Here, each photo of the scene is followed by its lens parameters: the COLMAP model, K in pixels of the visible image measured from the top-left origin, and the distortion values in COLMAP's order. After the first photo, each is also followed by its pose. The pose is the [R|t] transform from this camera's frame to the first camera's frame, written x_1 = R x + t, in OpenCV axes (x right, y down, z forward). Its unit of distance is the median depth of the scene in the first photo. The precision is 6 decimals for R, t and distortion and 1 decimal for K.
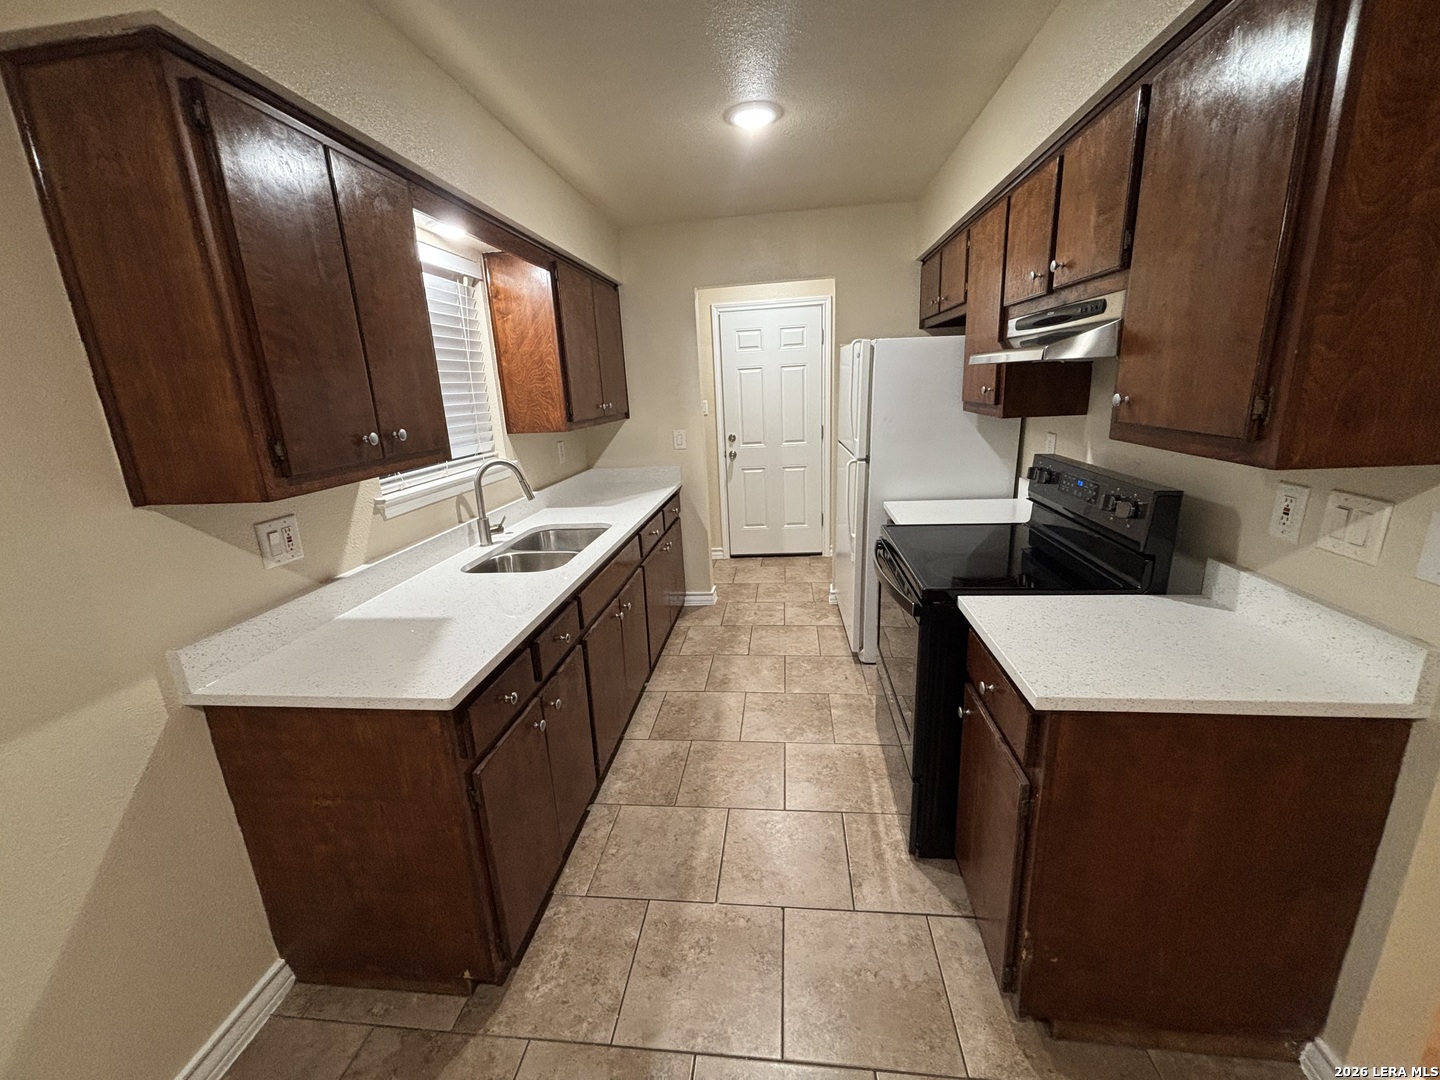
lens RADIAL K [[574.6, 0, 720.0], [0, 574.6, 540.0], [0, 0, 1]] dist [0.021601, -0.008980]
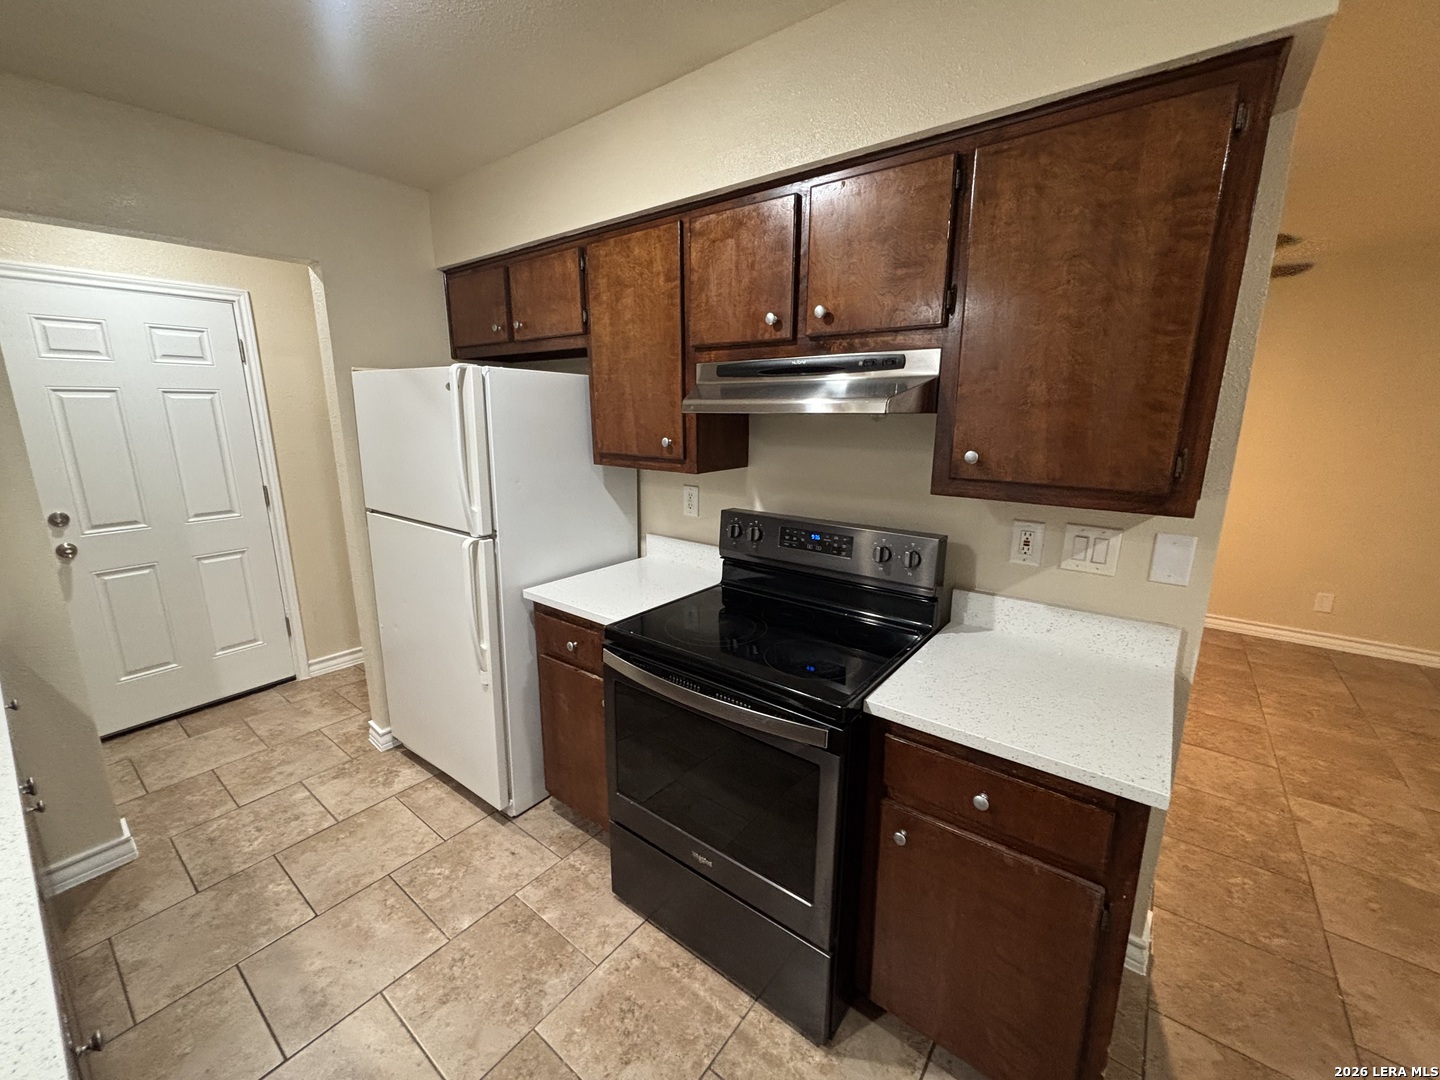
lens RADIAL K [[578.6, 0, 717.3], [0, 578.6, 538.0], [0, 0, 1]] dist [-0.001735, 0.000384]
pose [[0.522217, -0.137193, 0.841705, -0.182172], [0.199316, 0.979275, 0.035955, -0.103976], [-0.829194, 0.148989, 0.538739, 0.386076]]
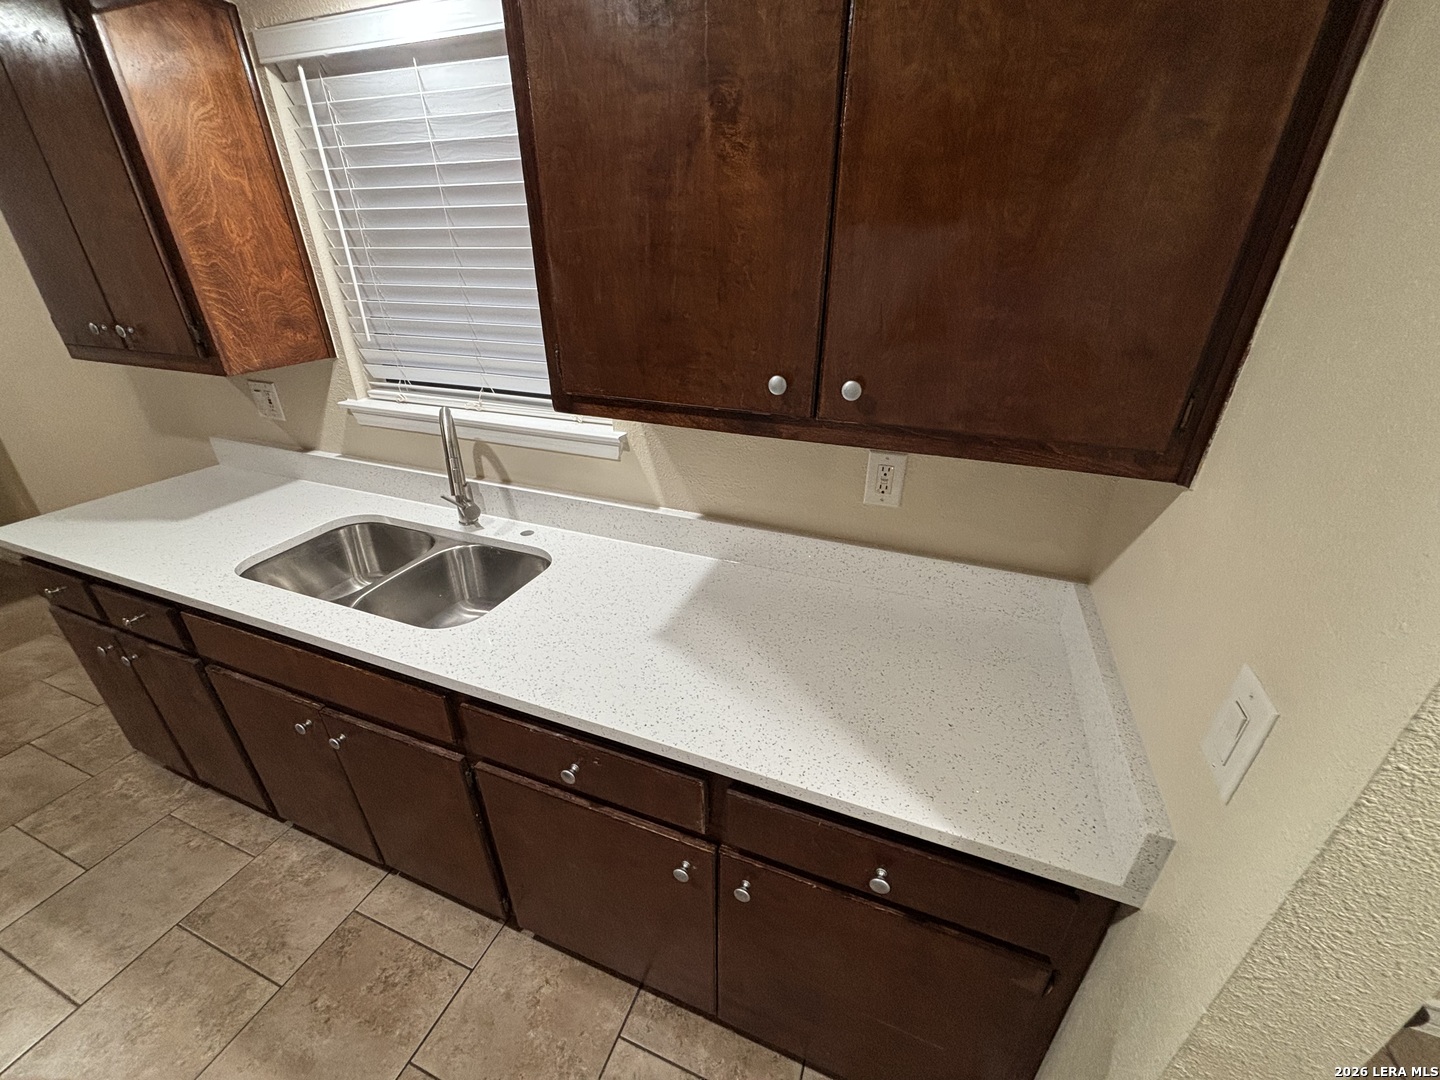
lens RADIAL K [[574.6, 0, 720.0], [0, 574.6, 540.0], [0, 0, 1]] dist [0.021601, -0.008980]
pose [[-0.253616, 0.477683, -0.841129, 0.094172], [-0.246013, 0.809114, 0.533678, -0.345769], [0.935498, 0.342278, -0.087689, 1.117646]]
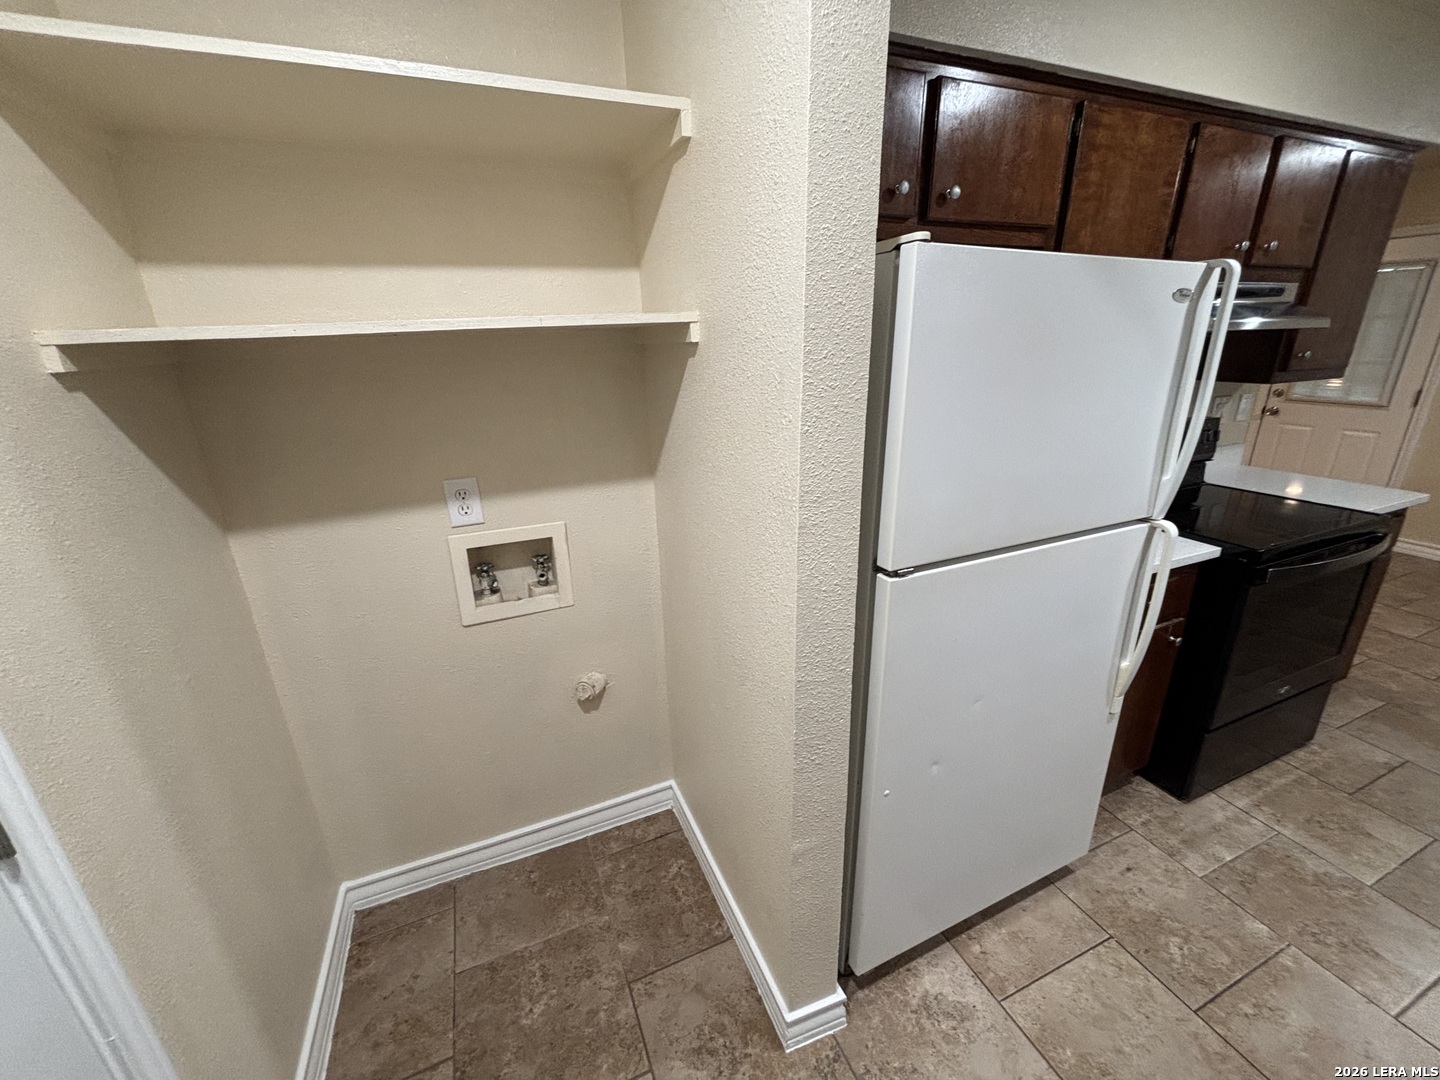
lens RADIAL K [[578.6, 0, 717.3], [0, 578.6, 538.0], [0, 0, 1]] dist [-0.001735, 0.000384]
pose [[-0.485514, -0.230903, 0.843184, 0.008340], [0.270817, 0.877321, 0.396190, -0.403341], [-0.831225, 0.420704, -0.363419, 1.444955]]
